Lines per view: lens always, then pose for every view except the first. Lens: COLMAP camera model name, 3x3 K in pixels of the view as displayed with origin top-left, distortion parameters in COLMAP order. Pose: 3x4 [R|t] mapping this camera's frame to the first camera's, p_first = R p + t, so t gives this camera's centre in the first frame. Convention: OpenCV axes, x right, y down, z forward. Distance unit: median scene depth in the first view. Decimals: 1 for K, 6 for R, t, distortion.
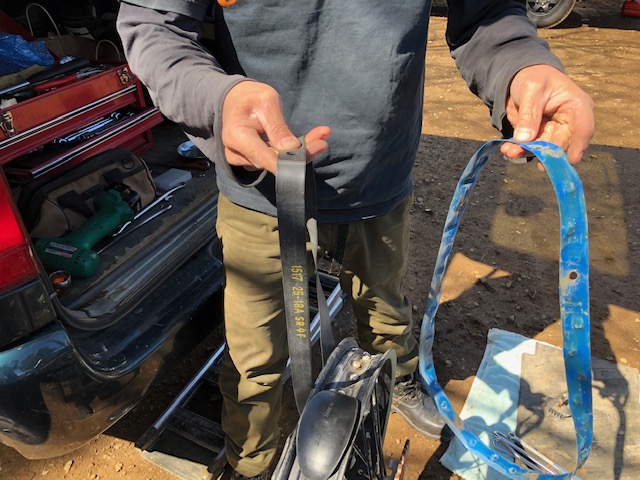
lens RADIAL K [[535.9, 0, 325.8], [0, 535.9, 238.7], [0, 0, 1]] dist [0.034597, -0.007599]
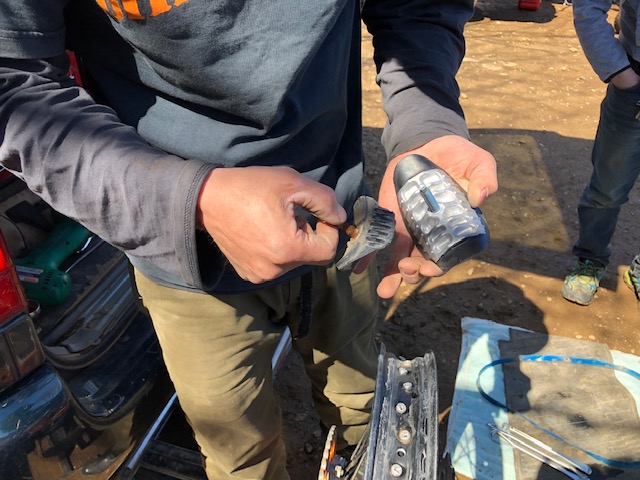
lens RADIAL K [[535.9, 0, 319.8], [0, 535.9, 242.1], [0, 0, 1]] dist [0.034597, -0.007599]
pose [[0.985817, -0.070772, 0.152170, -0.117771], [0.069475, 0.997488, 0.013831, -0.004660], [-0.152767, -0.003063, 0.988258, 0.087524]]
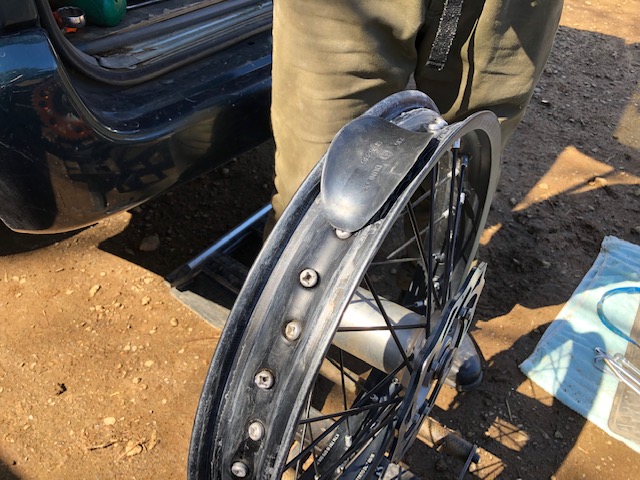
lens RADIAL K [[535.9, 0, 321.0], [0, 535.9, 233.7], [0, 0, 1]] dist [0.034597, -0.007599]
pose [[0.977007, 0.159094, -0.141935, 0.005812], [-0.141242, 0.981653, 0.128093, 0.155304], [0.159710, -0.105101, 0.981553, 0.185563]]
